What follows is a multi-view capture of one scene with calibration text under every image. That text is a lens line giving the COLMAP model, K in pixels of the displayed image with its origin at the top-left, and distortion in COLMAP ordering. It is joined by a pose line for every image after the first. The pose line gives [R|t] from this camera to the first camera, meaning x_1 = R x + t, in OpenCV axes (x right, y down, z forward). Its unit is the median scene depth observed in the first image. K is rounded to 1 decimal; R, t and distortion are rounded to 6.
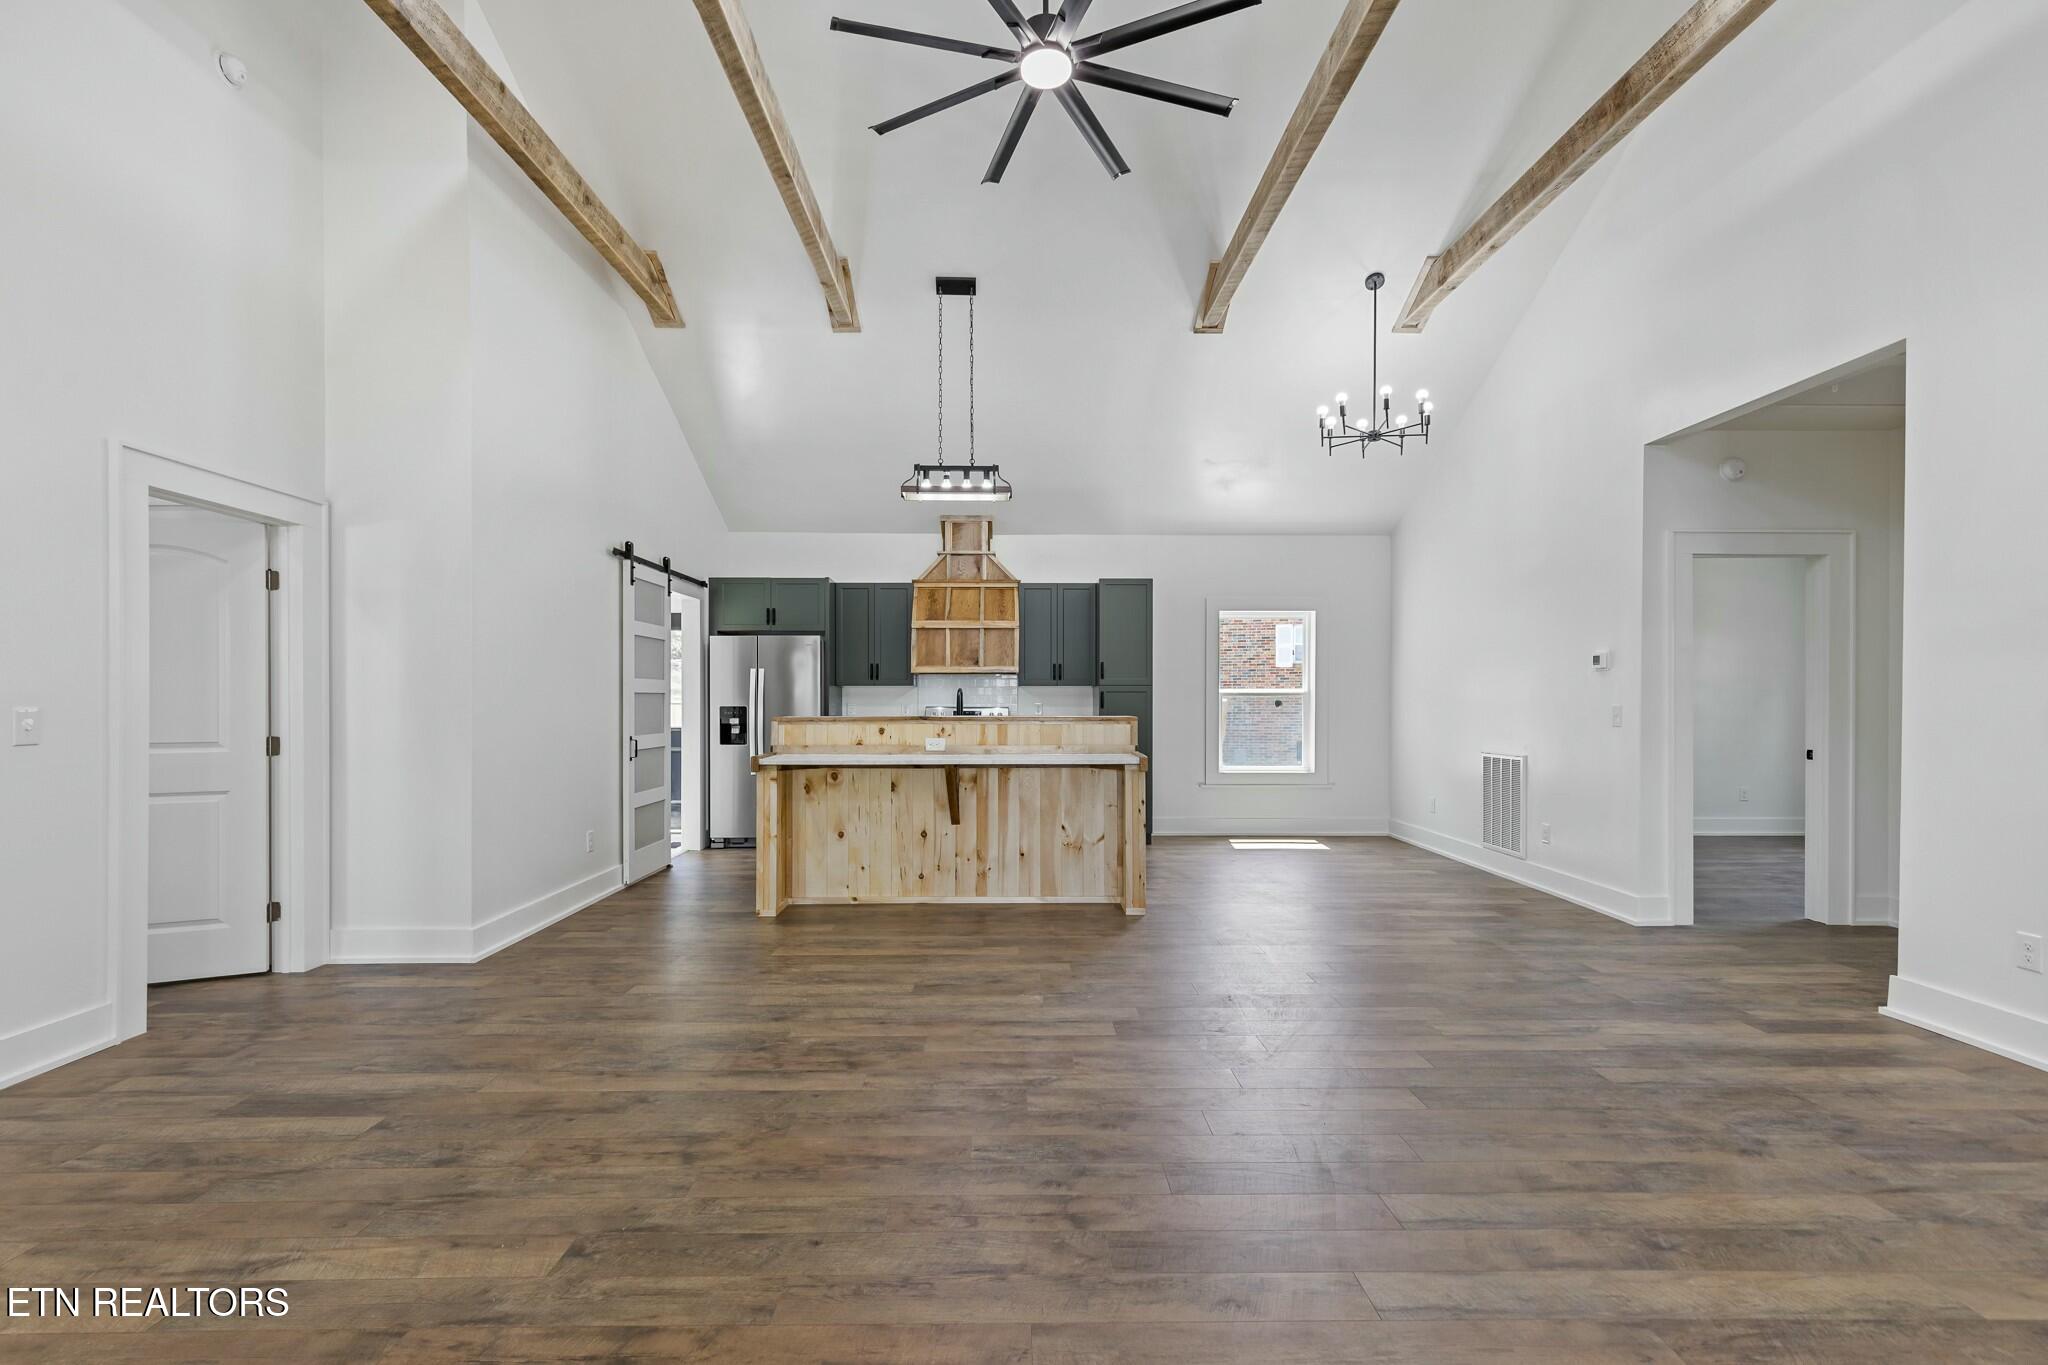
lens RADIAL K [[926.8, 0, 1021.3], [0, 926.8, 703.0], [0, 0, 1]] dist [0.014756, -0.006575]
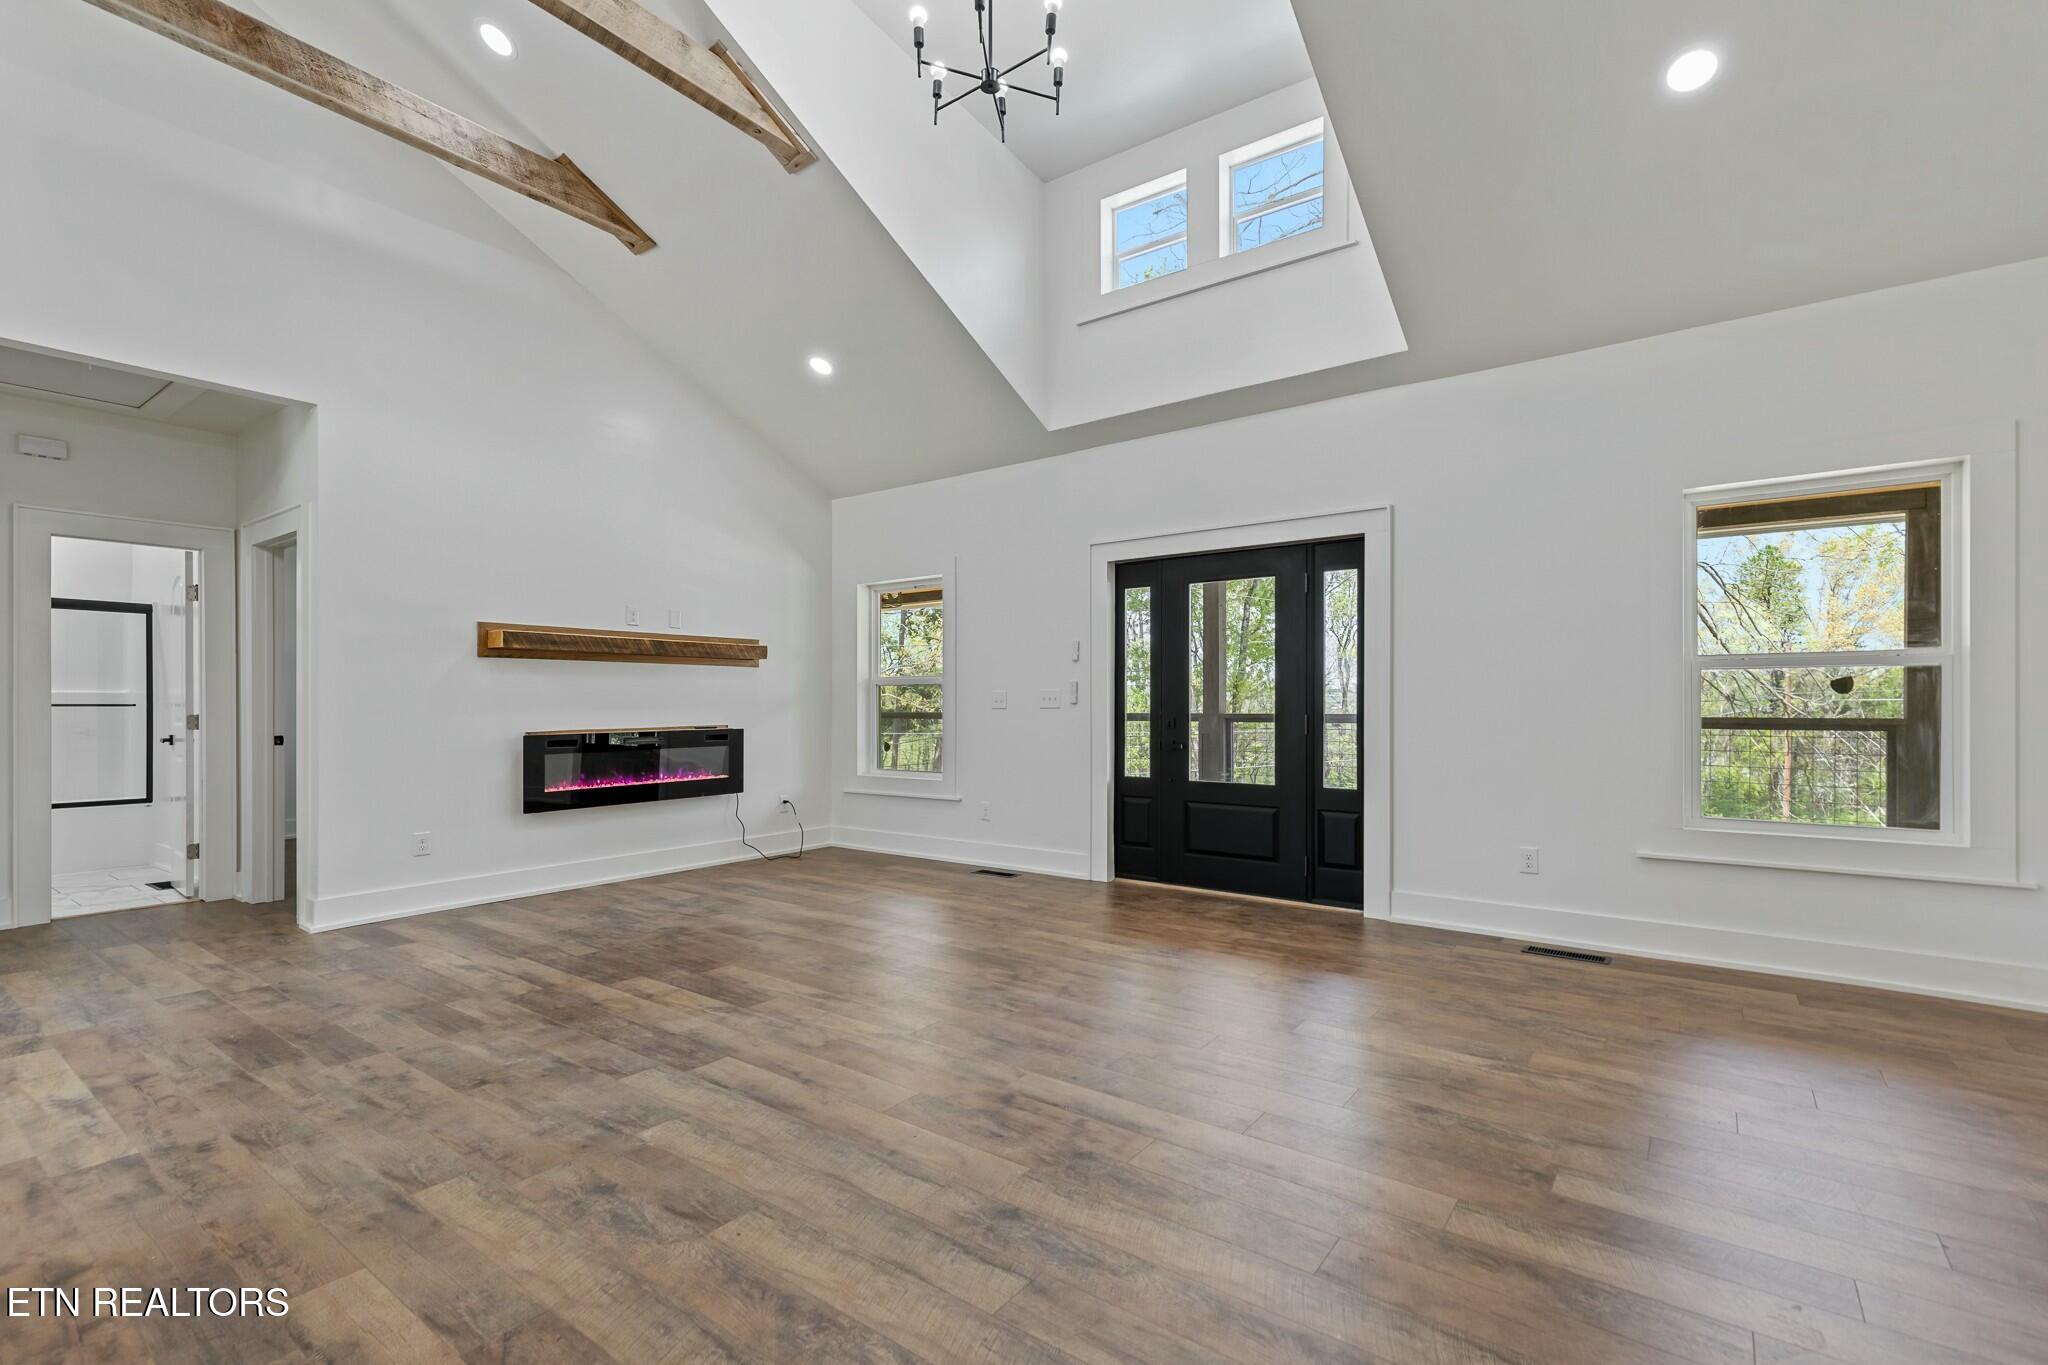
lens RADIAL K [[916.8, 0, 1018.7], [0, 916.8, 705.7], [0, 0, 1]] dist [0.010394, -0.000181]
pose [[-0.791124, -0.001266, 0.611654, -0.462096], [0.003660, 0.999970, 0.006803, 0.016217], [-0.611645, 0.007620, -0.791096, 1.087902]]
